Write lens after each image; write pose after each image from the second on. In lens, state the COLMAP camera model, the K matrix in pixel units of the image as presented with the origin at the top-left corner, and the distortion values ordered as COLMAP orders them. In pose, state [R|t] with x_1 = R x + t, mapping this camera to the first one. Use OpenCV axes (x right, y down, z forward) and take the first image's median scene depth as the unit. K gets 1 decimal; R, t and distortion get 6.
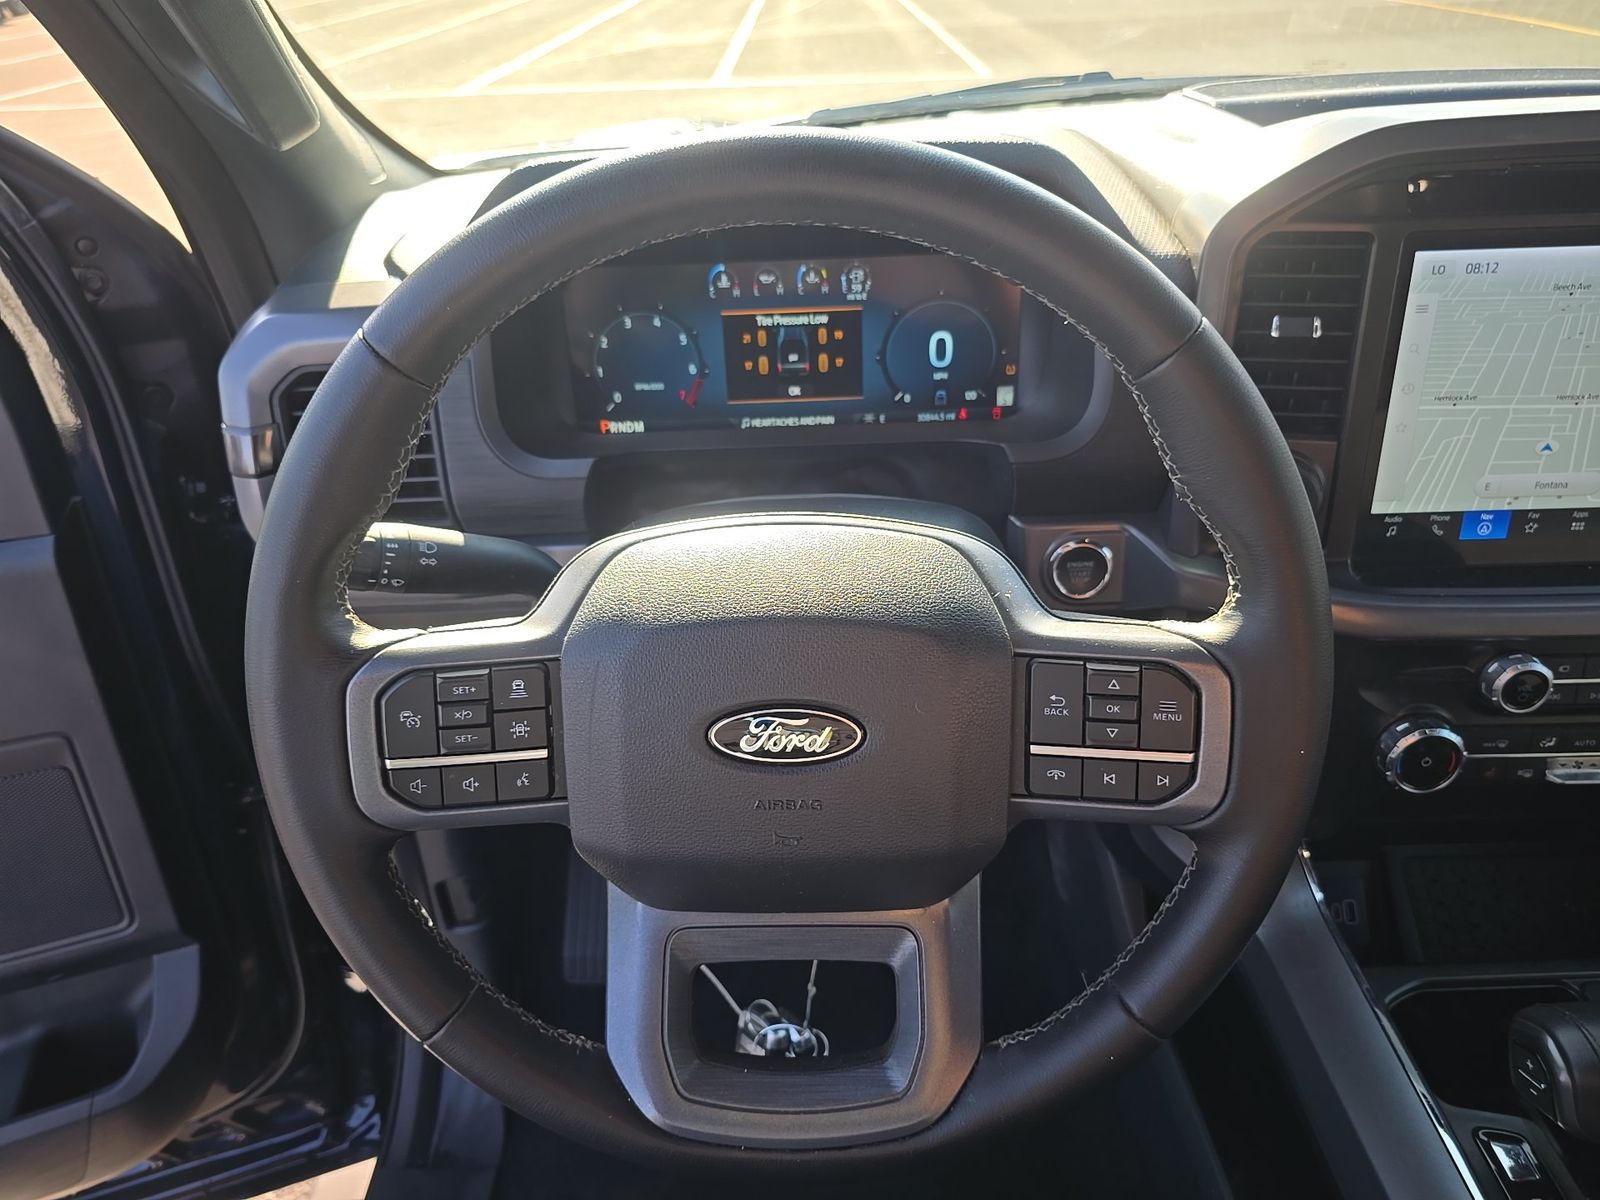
lens RADIAL K [[1073.7, 0, 800.0], [0, 1073.7, 600.0], [0, 0, 1]] dist [0.031495, -0.032404]
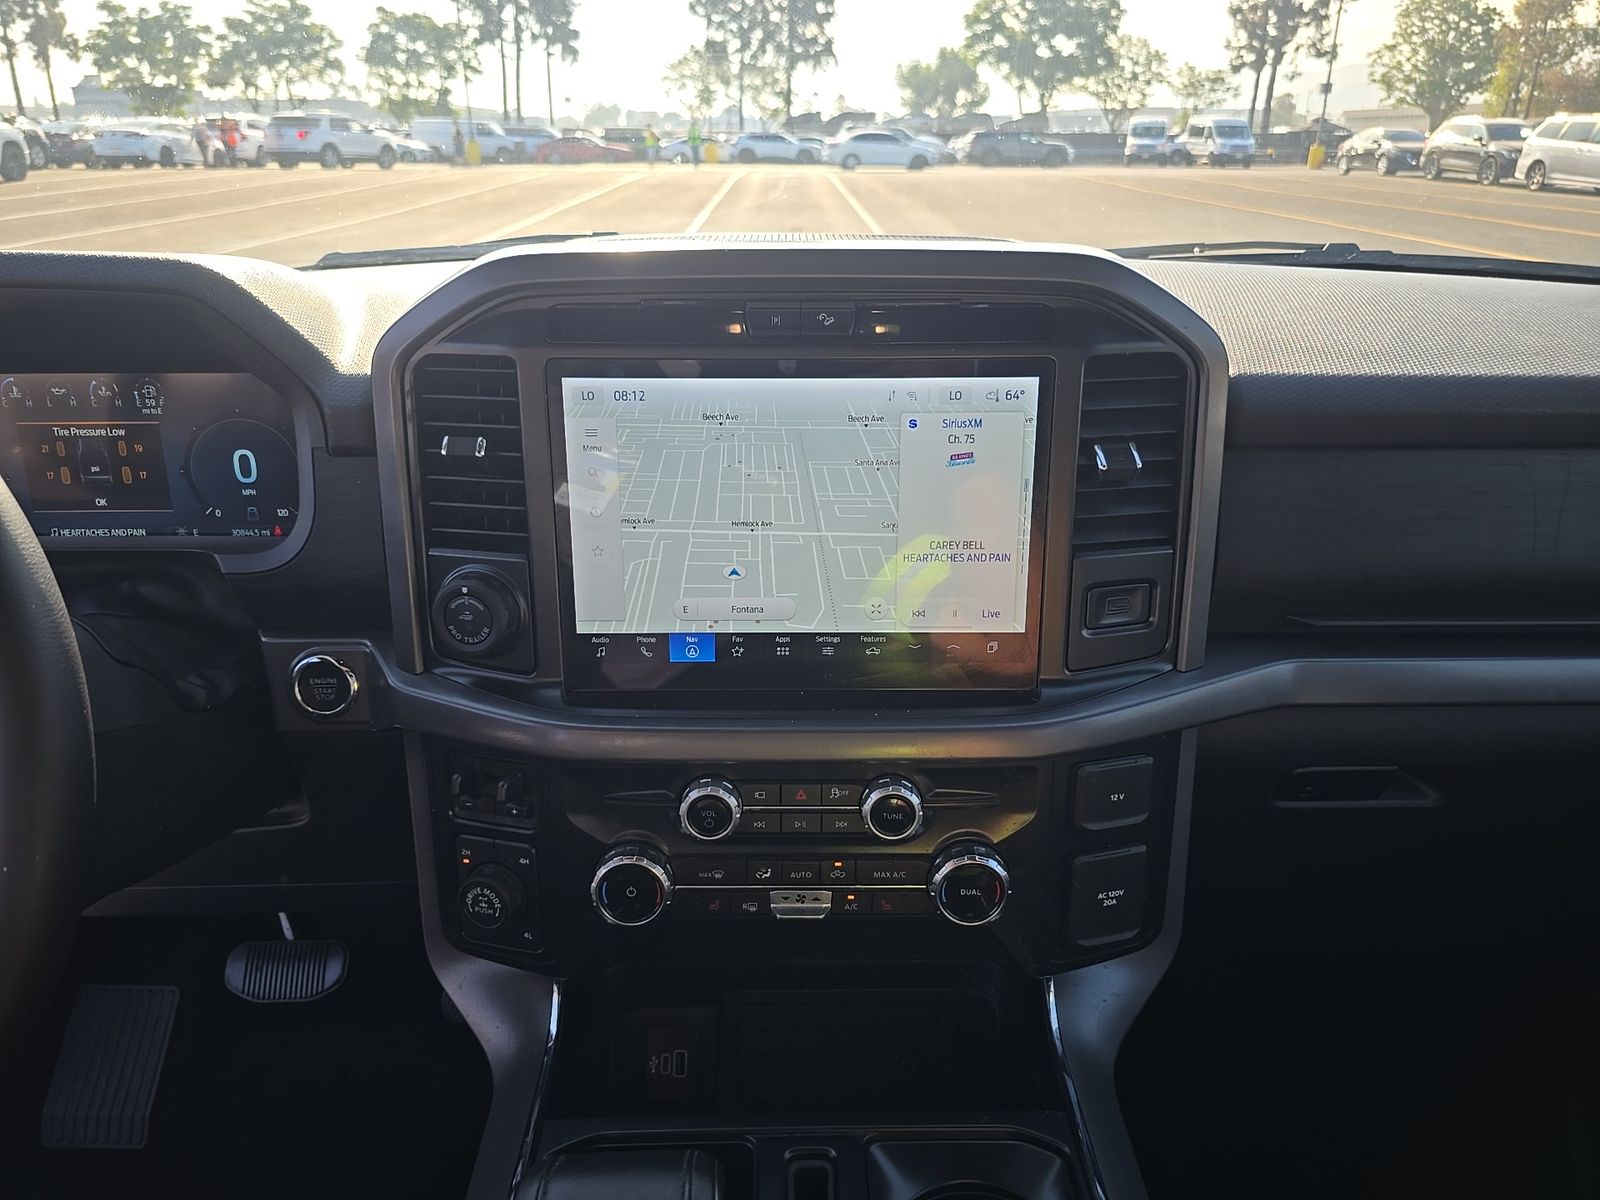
lens RADIAL K [[1104.0, 0, 800.0], [0, 1104.0, 600.0], [0, 0, 1]] dist [-0.001060, -0.004972]
pose [[0.998644, 0.028146, 0.043799, 0.619542], [-0.021221, 0.988271, -0.151232, 0.035566], [-0.047542, 0.150097, 0.987528, -0.020114]]
